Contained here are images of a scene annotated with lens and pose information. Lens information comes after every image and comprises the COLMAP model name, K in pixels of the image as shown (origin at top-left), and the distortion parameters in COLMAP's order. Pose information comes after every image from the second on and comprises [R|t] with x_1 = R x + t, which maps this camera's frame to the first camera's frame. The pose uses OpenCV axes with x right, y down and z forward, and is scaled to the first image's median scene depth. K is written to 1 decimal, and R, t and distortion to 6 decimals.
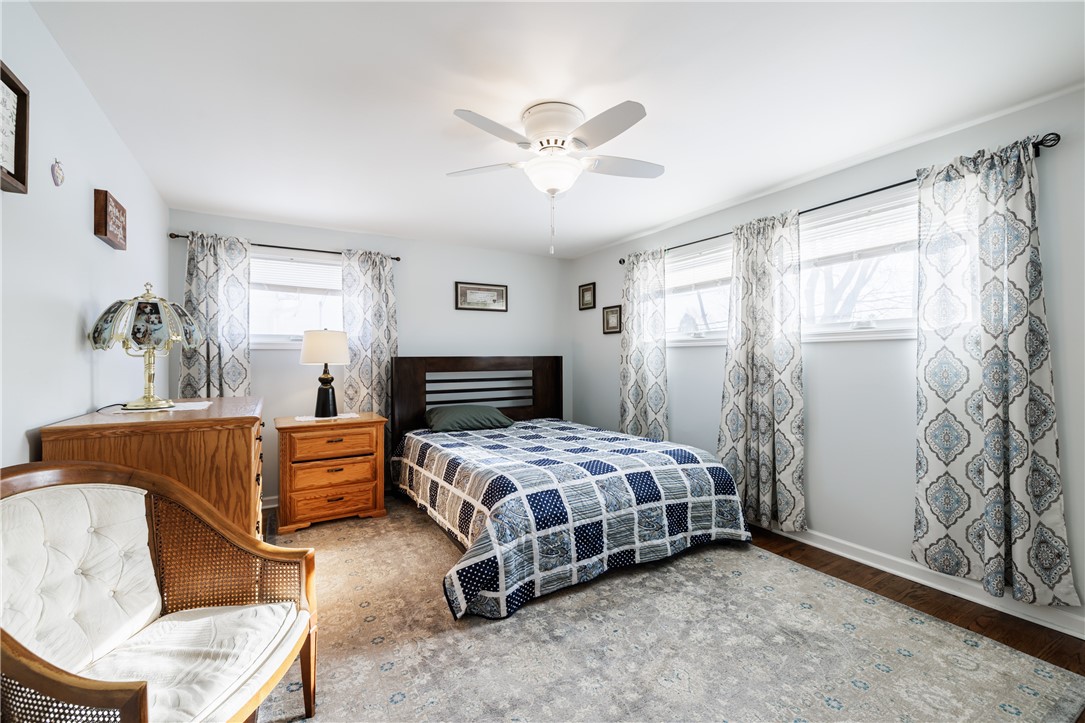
lens RADIAL K [[455.3, 0, 540.5], [0, 455.3, 359.2], [0, 0, 1]] dist [-0.002183, -0.000381]
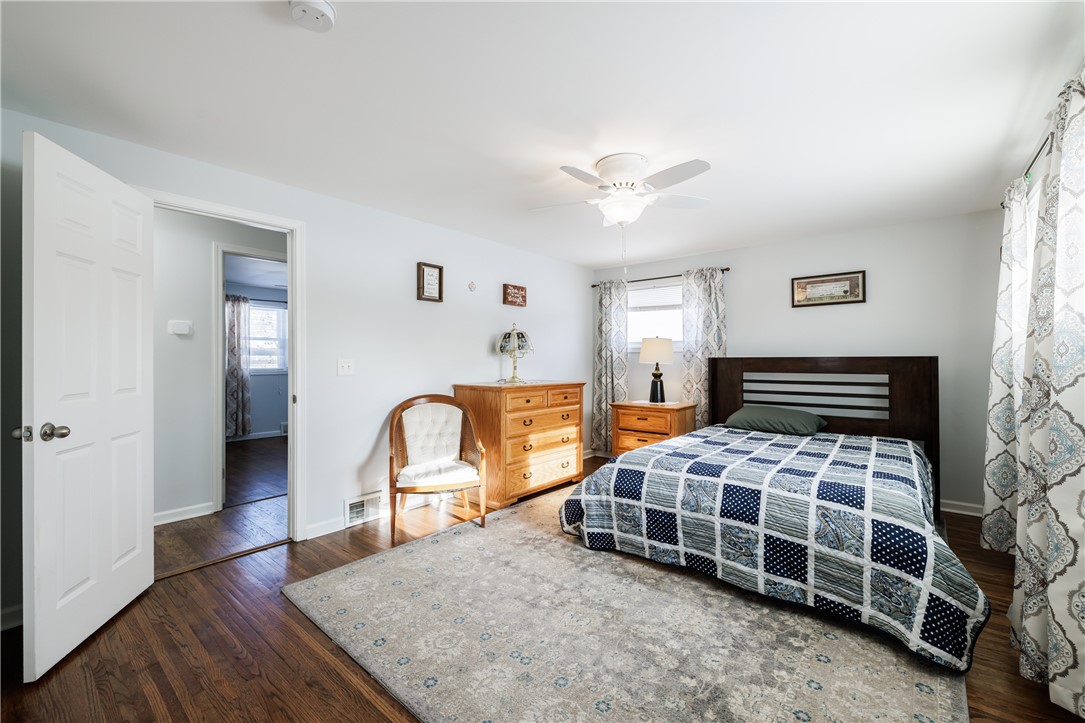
lens RADIAL K [[455.3, 0, 539.1], [0, 455.3, 359.1], [0, 0, 1]] dist [-0.002183, -0.000381]
pose [[0.323211, 0.003716, -0.946320, 0.922275], [-0.002332, 0.999992, 0.003130, -0.005364], [0.946324, 0.001195, 0.323217, 0.325115]]
